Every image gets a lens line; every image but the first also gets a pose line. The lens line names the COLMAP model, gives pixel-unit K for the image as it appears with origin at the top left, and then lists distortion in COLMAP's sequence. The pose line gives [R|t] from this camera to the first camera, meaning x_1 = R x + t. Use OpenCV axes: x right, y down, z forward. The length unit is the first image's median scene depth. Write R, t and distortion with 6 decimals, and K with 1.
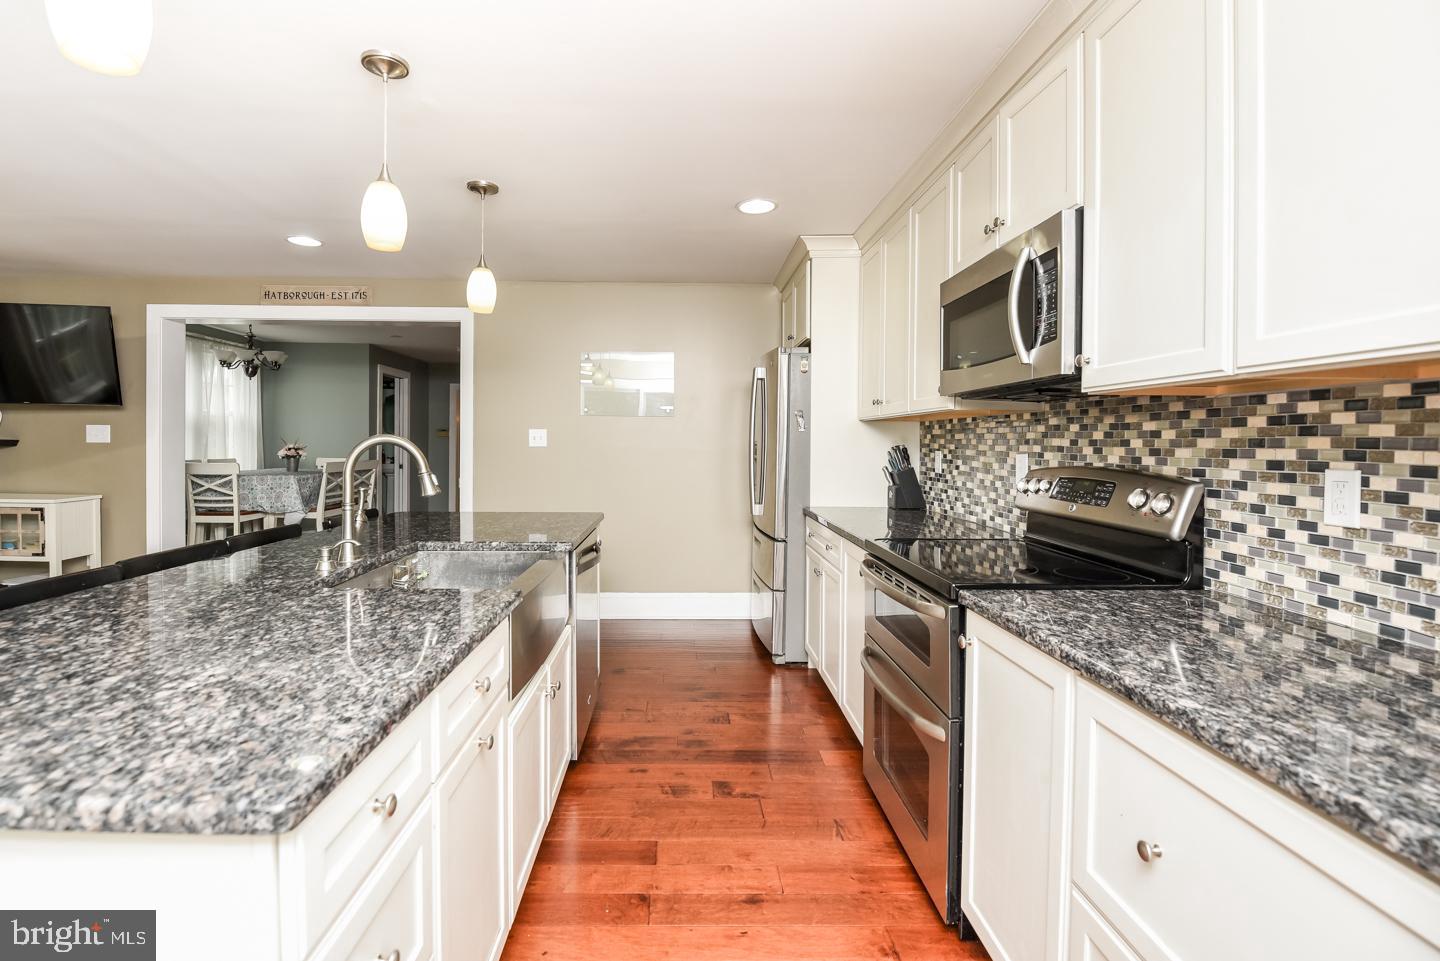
lens RADIAL K [[650.9, 0, 690.6], [0, 650.9, 454.7], [0, 0, 1]] dist [-0.002944, -0.010581]
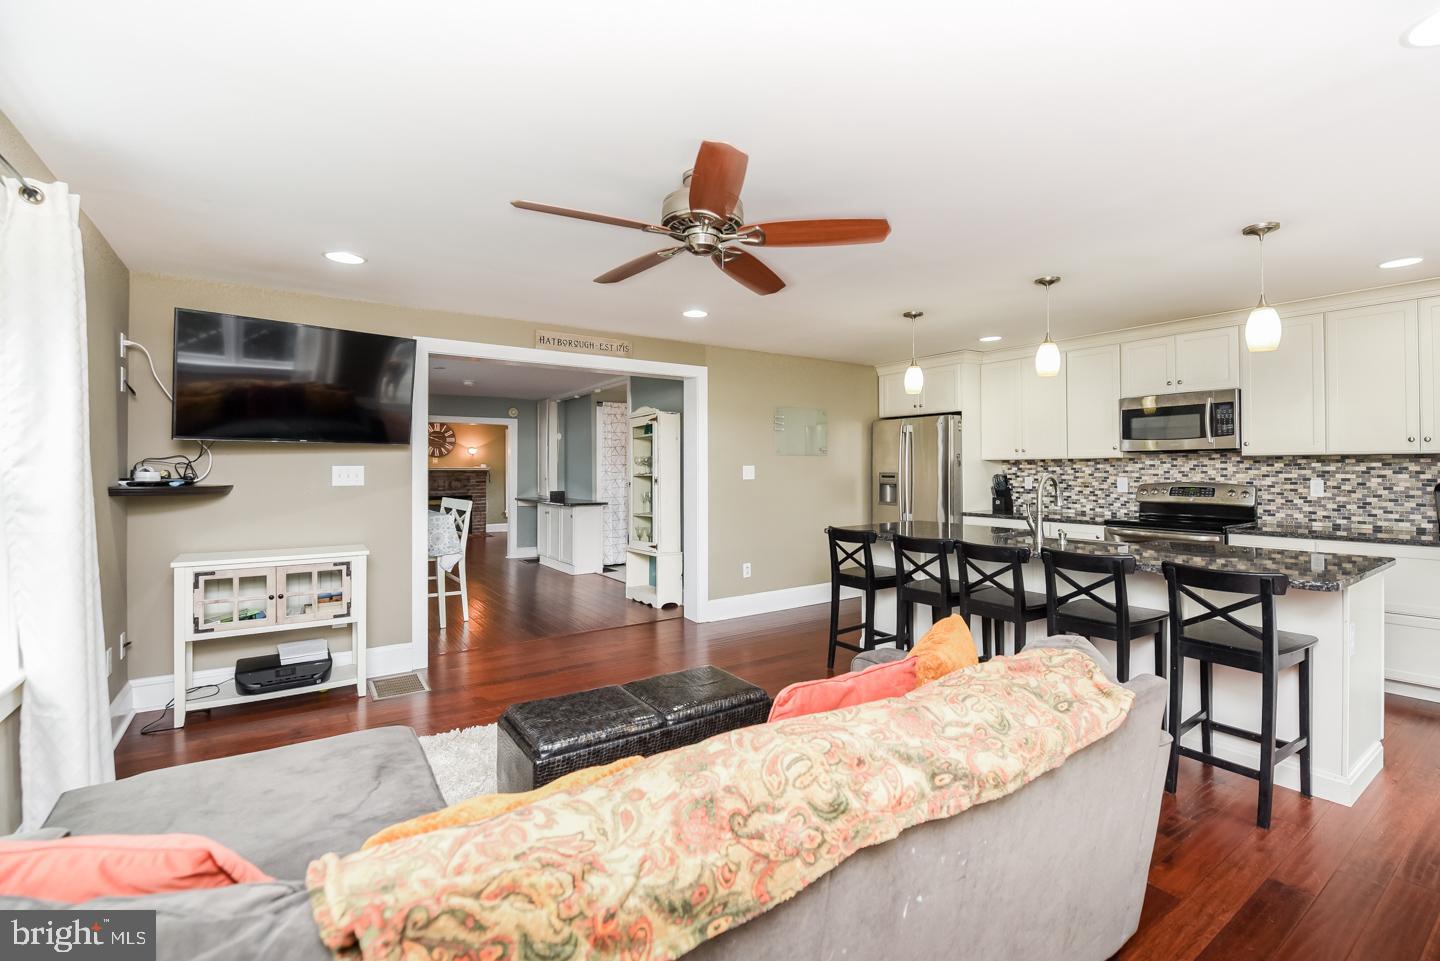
lens RADIAL K [[630.7, 0, 728.2], [0, 630.7, 468.6], [0, 0, 1]] dist [-0.021973, -0.000707]
pose [[0.835426, -0.012927, 0.549450, -2.158701], [0.023602, 0.999645, -0.012366, -0.044708], [-0.549095, 0.023299, 0.835435, -0.010148]]
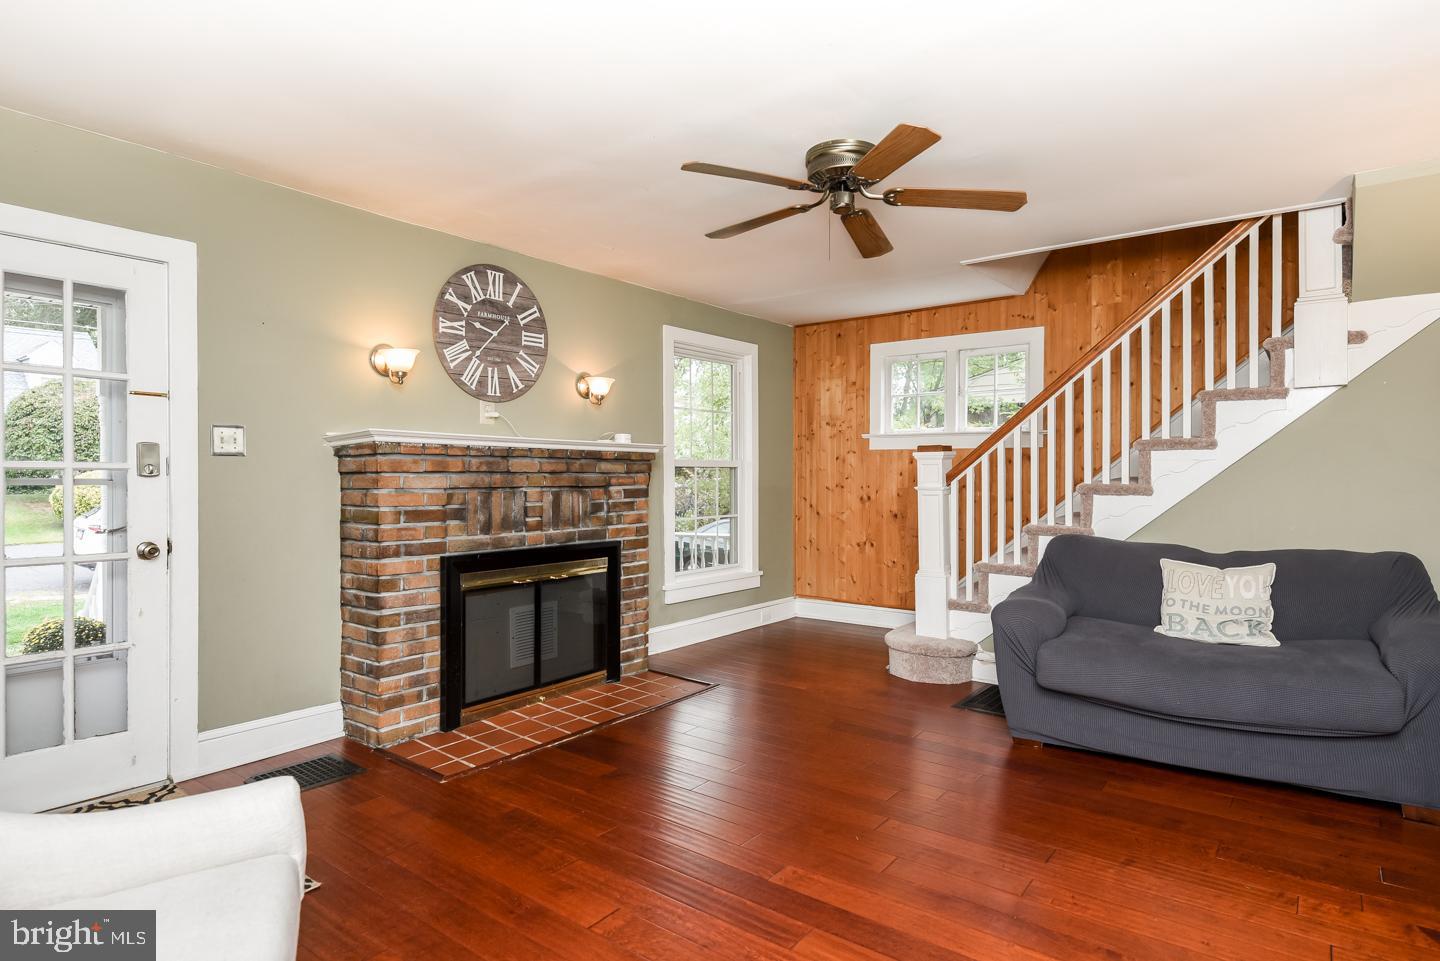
lens RADIAL K [[780.3, 0, 728.5], [0, 780.3, 478.3], [0, 0, 1]] dist [0.025398, -0.000598]
pose [[0.622900, -0.014090, 0.782175, -2.370727], [0.022149, 0.999755, 0.000370, -0.087977], [-0.781988, 0.017094, 0.623059, 5.164645]]
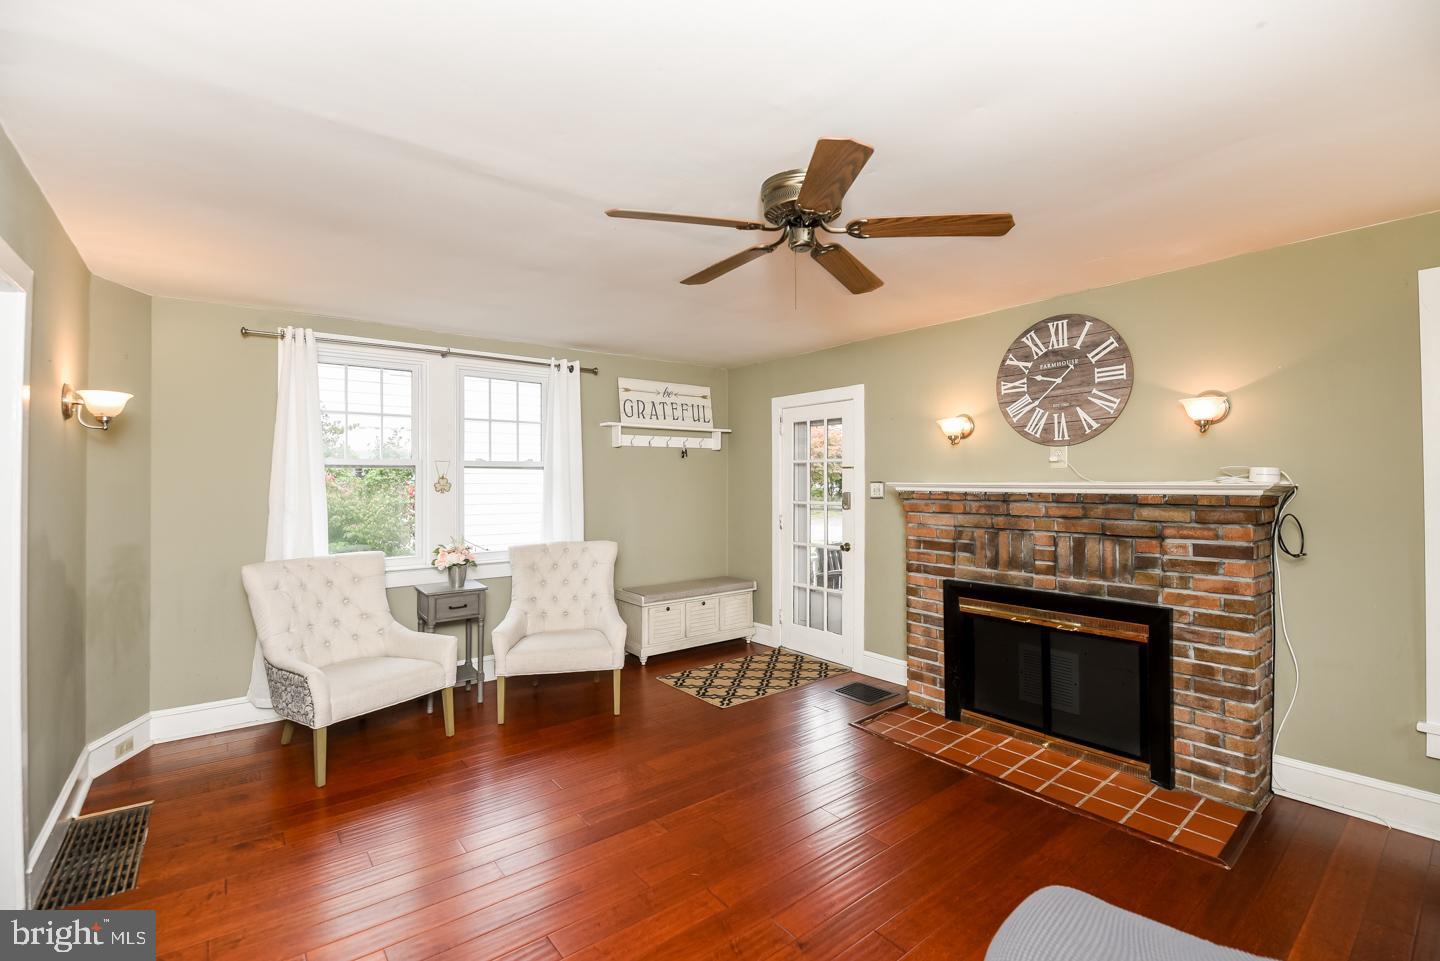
lens RADIAL K [[640.2, 0, 725.8], [0, 640.2, 472.7], [0, 0, 1]] dist [-0.003751, -0.000879]
pose [[0.607773, -0.025029, -0.793717, -0.283653], [-0.005718, 0.999339, -0.035892, -0.162916], [0.794091, 0.026353, 0.607228, 5.144489]]
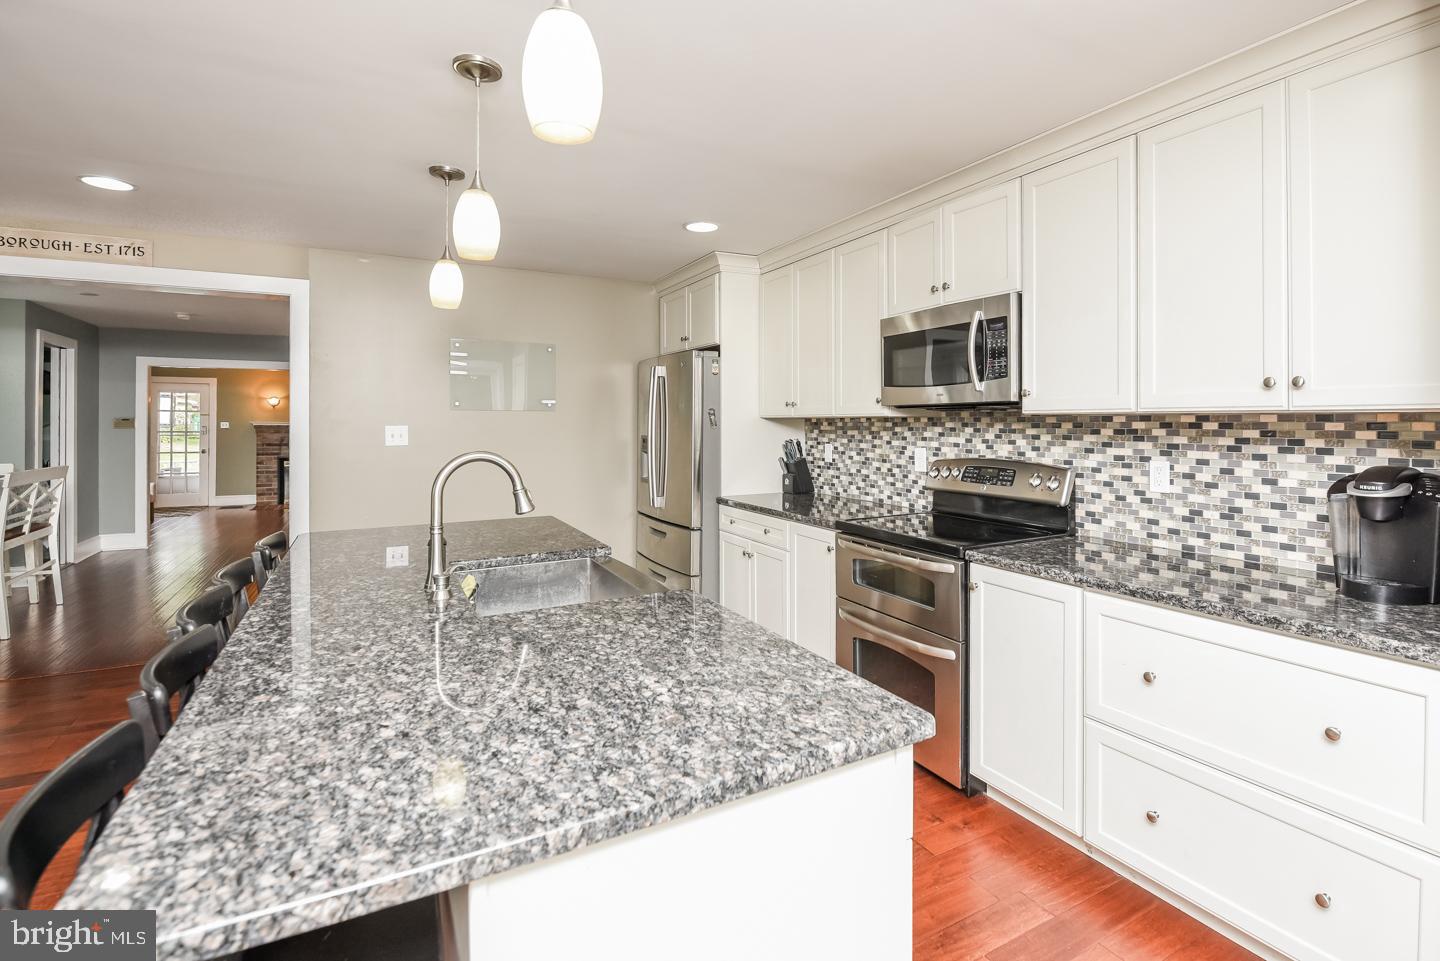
lens RADIAL K [[677.4, 0, 768.9], [0, 677.4, 428.4], [0, 0, 1]] dist [0.000056, -0.012334]
pose [[0.872635, -0.012660, 0.488208, -0.555882], [0.017776, 0.999825, -0.005845, -0.049150], [-0.488049, 0.013778, 0.872708, -0.078370]]
